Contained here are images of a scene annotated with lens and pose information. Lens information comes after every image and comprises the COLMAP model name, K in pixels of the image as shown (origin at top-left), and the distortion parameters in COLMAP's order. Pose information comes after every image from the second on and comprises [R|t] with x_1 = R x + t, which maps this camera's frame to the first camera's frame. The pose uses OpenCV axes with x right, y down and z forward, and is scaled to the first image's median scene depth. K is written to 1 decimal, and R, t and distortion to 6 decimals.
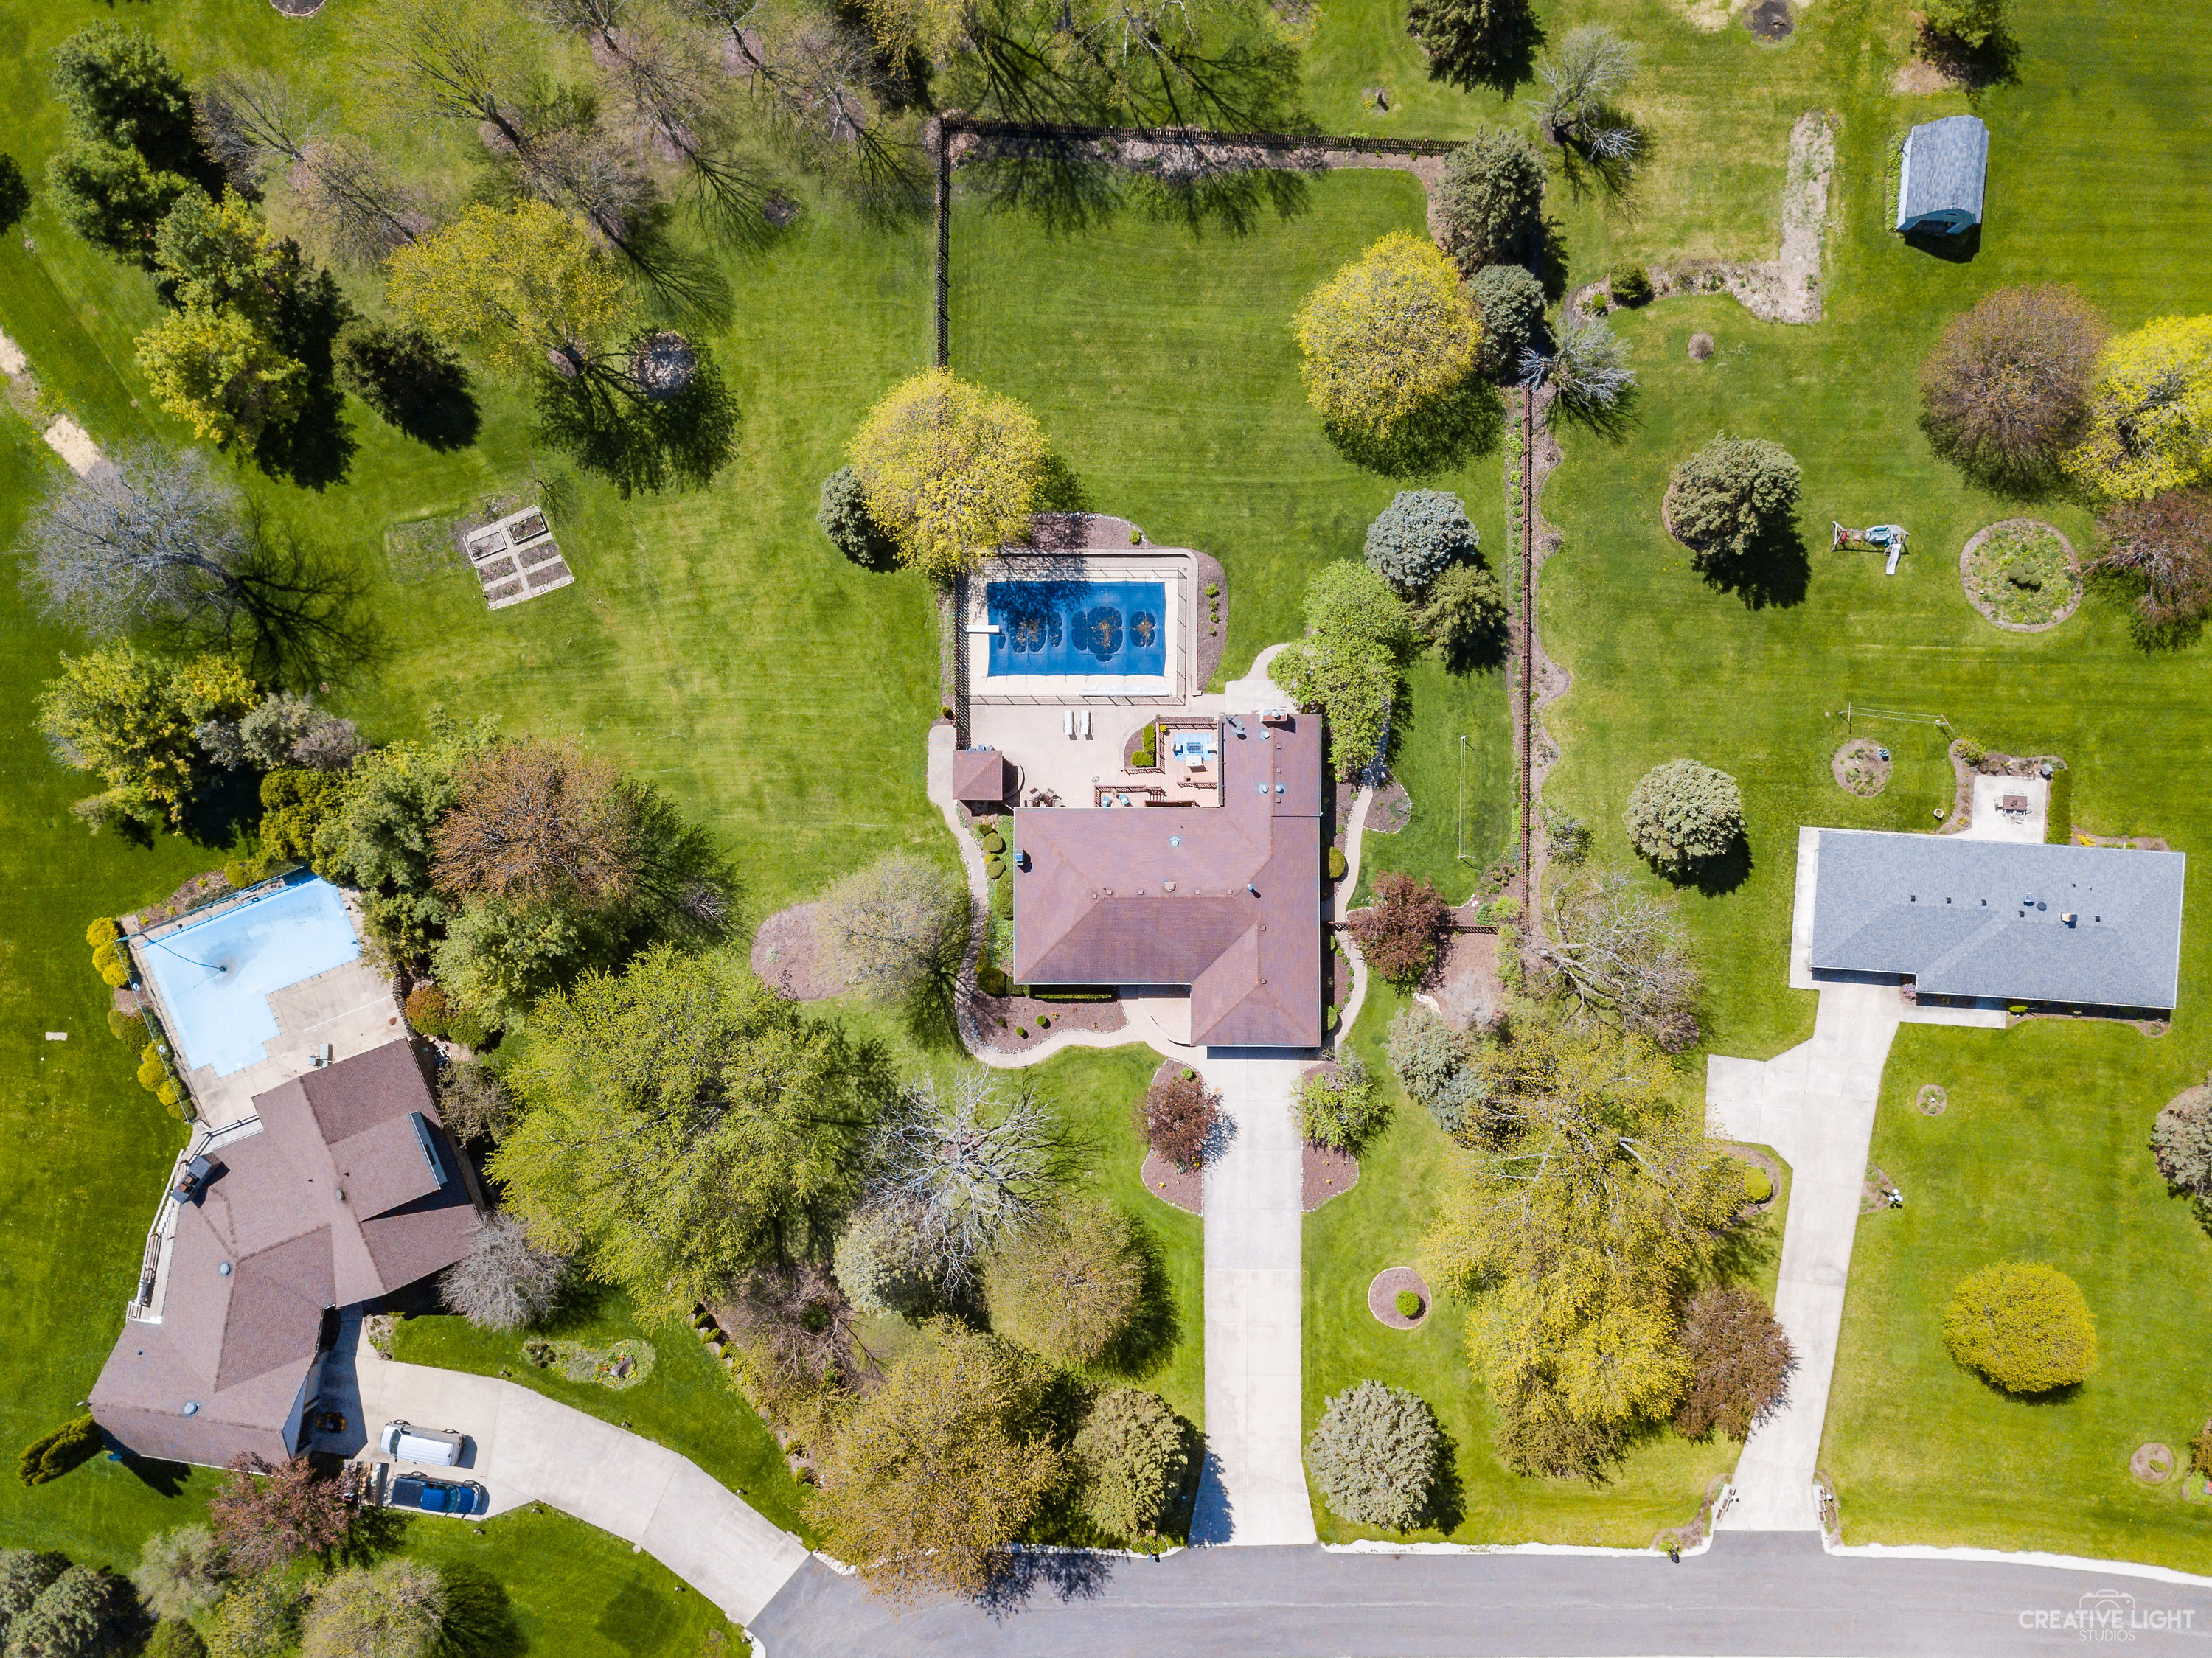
lens RADIAL K [[1616.9, 0, 1101.4], [0, 1616.9, 864.0], [0, 0, 1]] dist [0.014388, 0.004817]
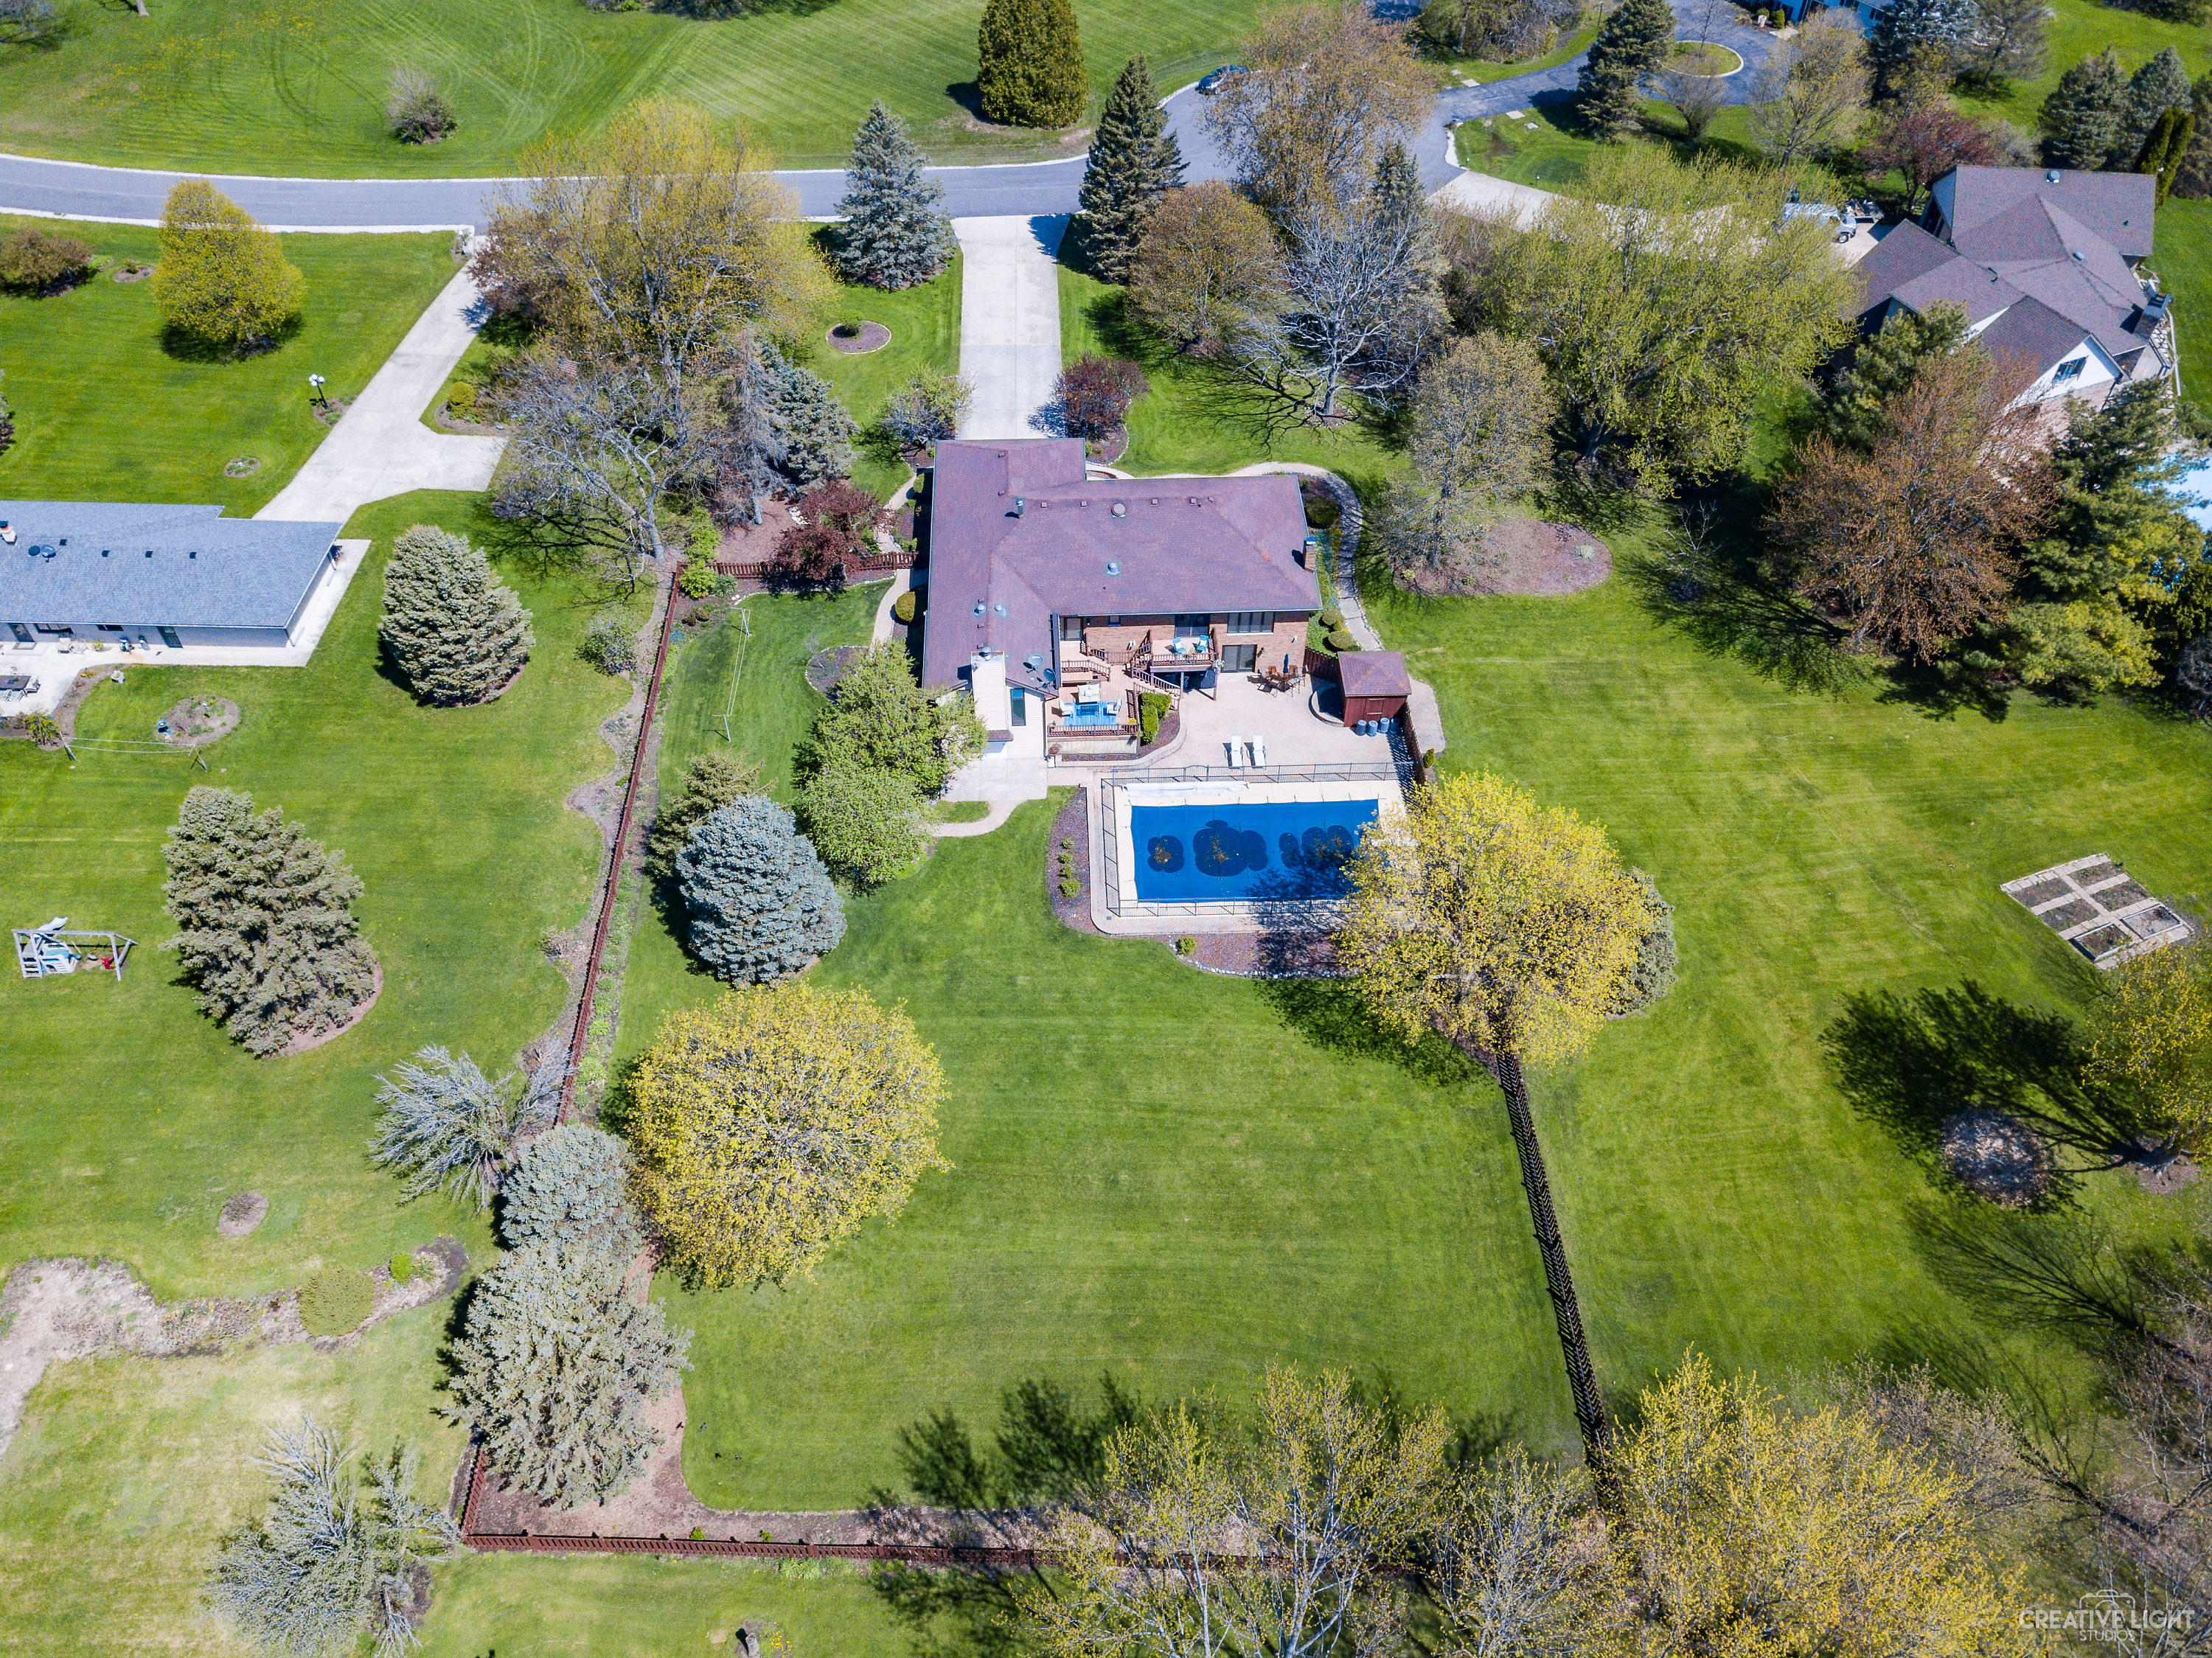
lens RADIAL K [[1678.2, 0, 1106.0], [0, 1678.2, 829.0], [0, 0, 1]] dist [-0.007772, 0.052393]
pose [[-0.999100, 0.039637, -0.015133, 0.062297], [-0.039480, -0.737917, 0.673736, -0.625605], [0.015538, 0.673727, 0.738817, 0.456722]]
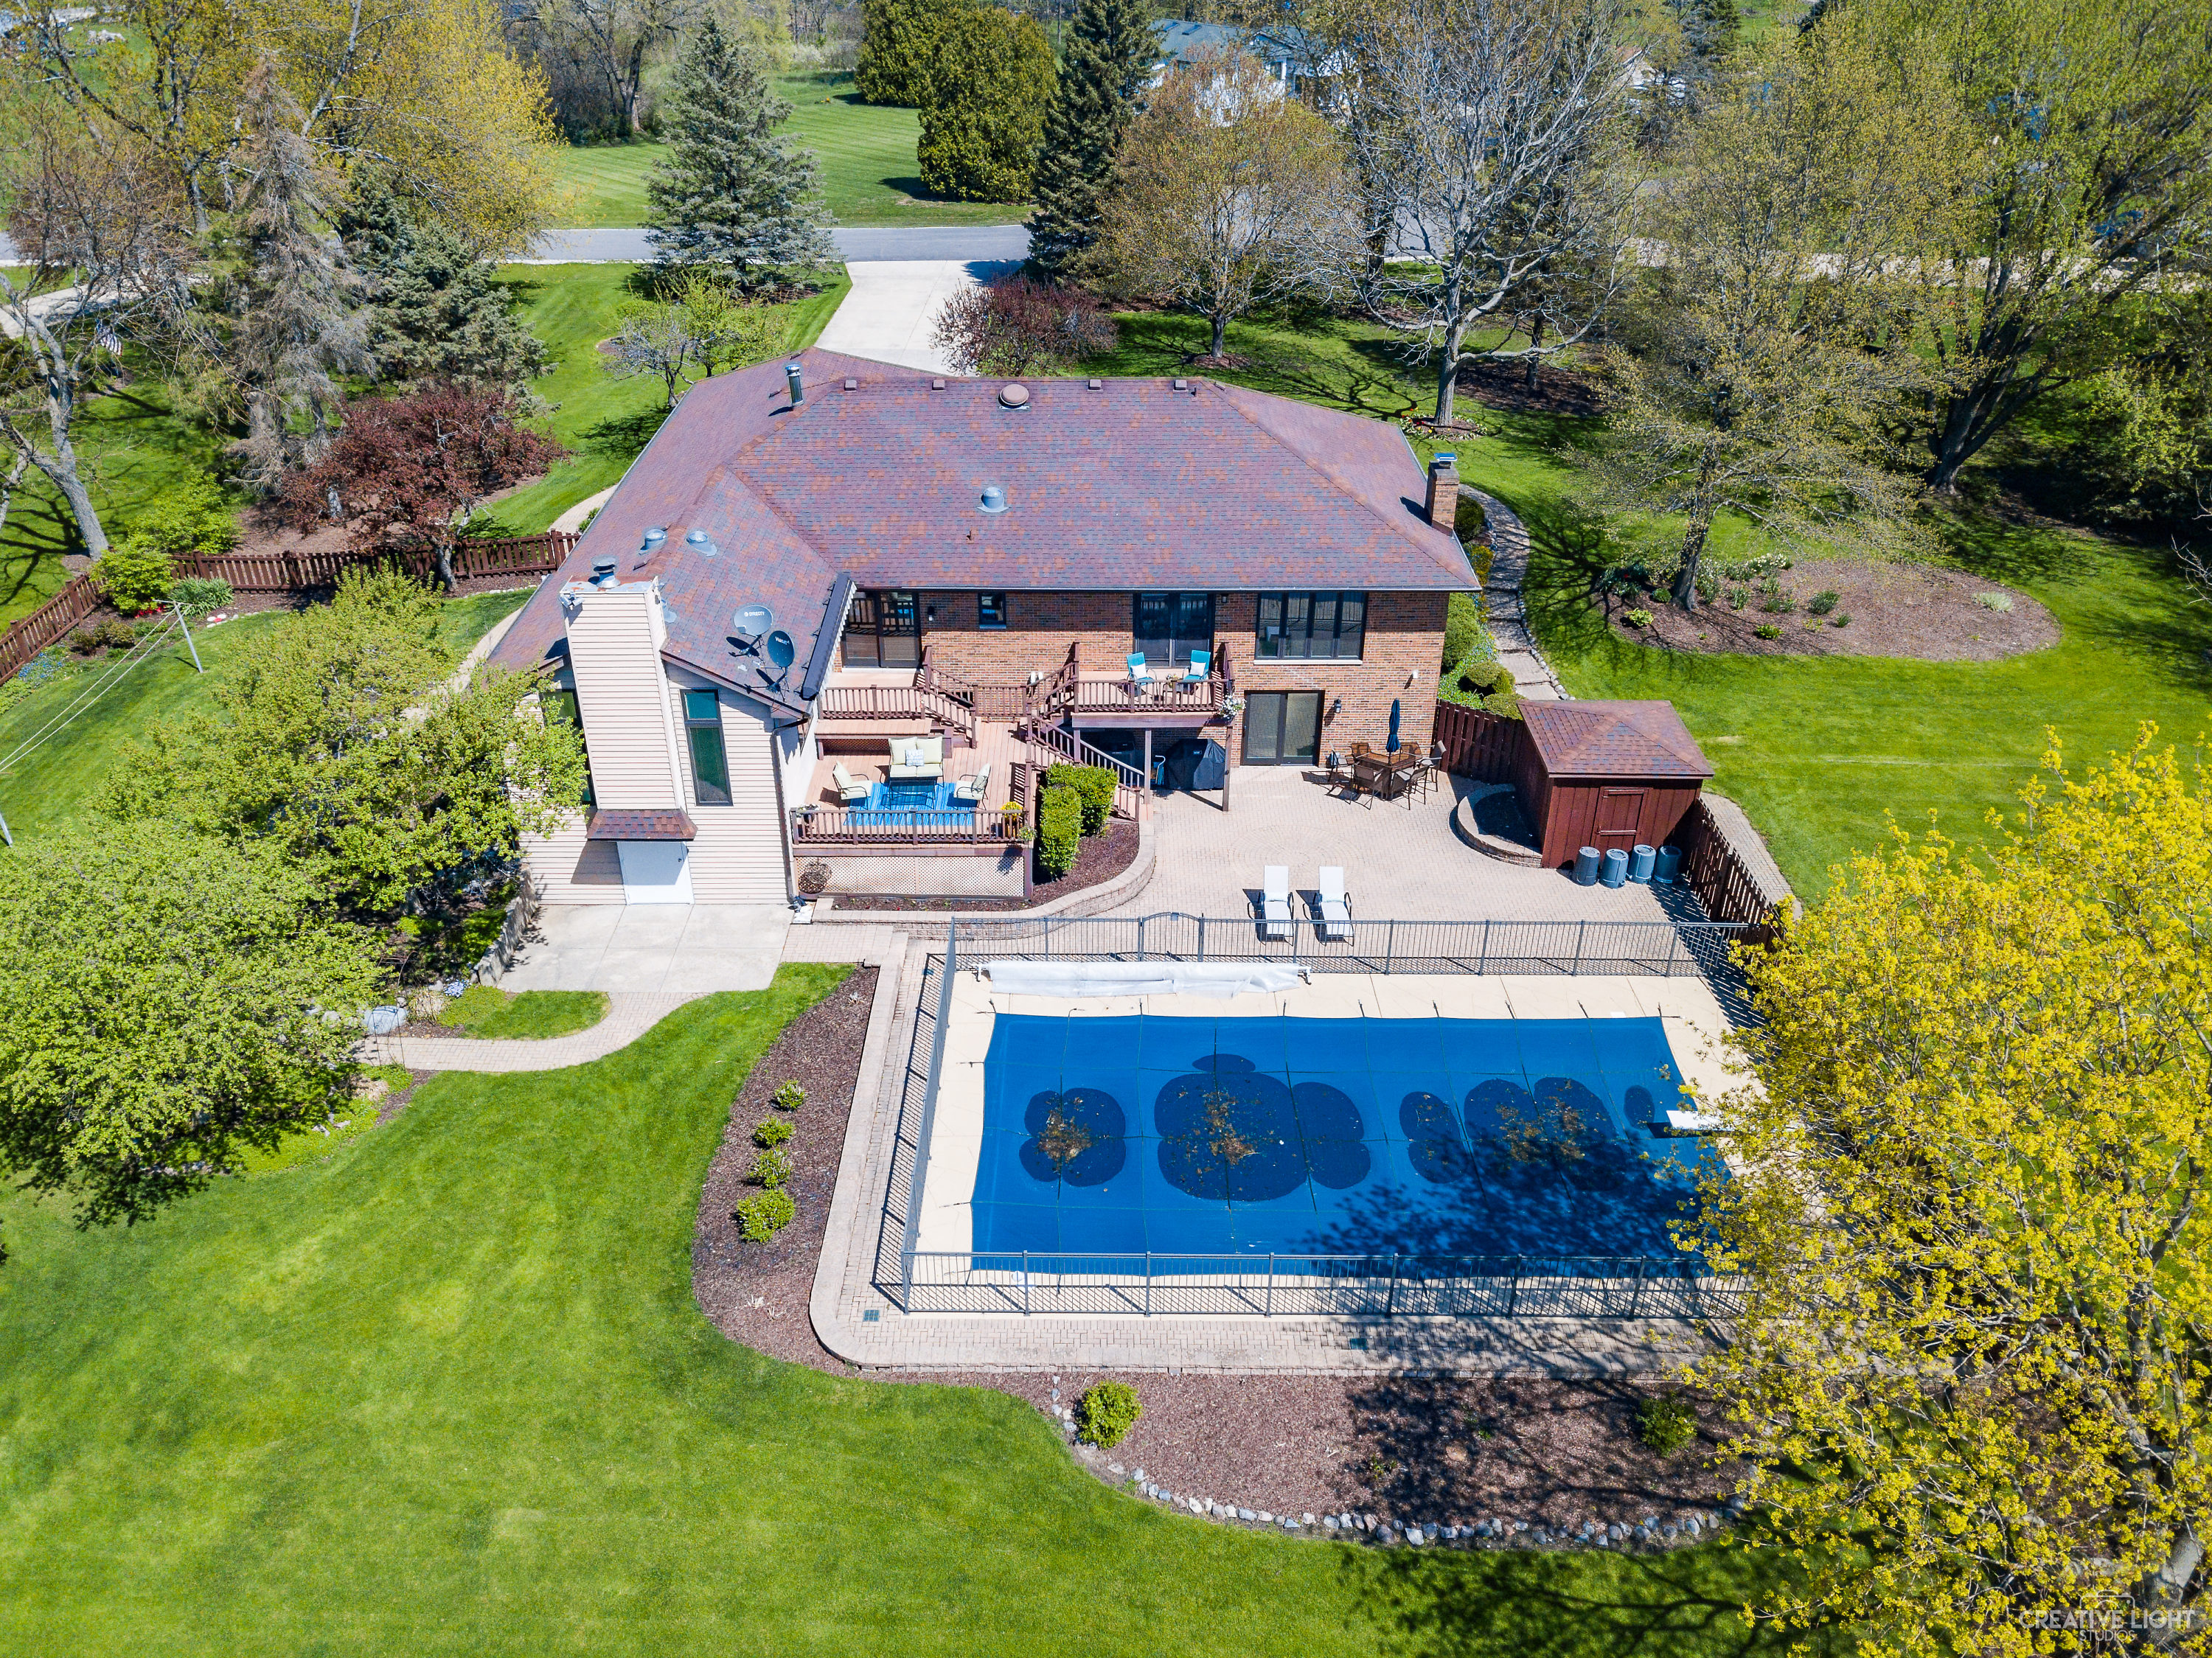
lens RADIAL K [[1616.9, 0, 1101.4], [0, 1616.9, 864.0], [0, 0, 1]] dist [0.014388, 0.004817]
pose [[-0.999797, 0.016566, 0.011475, 0.018189], [0.000894, -0.532371, 0.846511, -0.329101], [0.020132, 0.846349, 0.532248, 0.837595]]
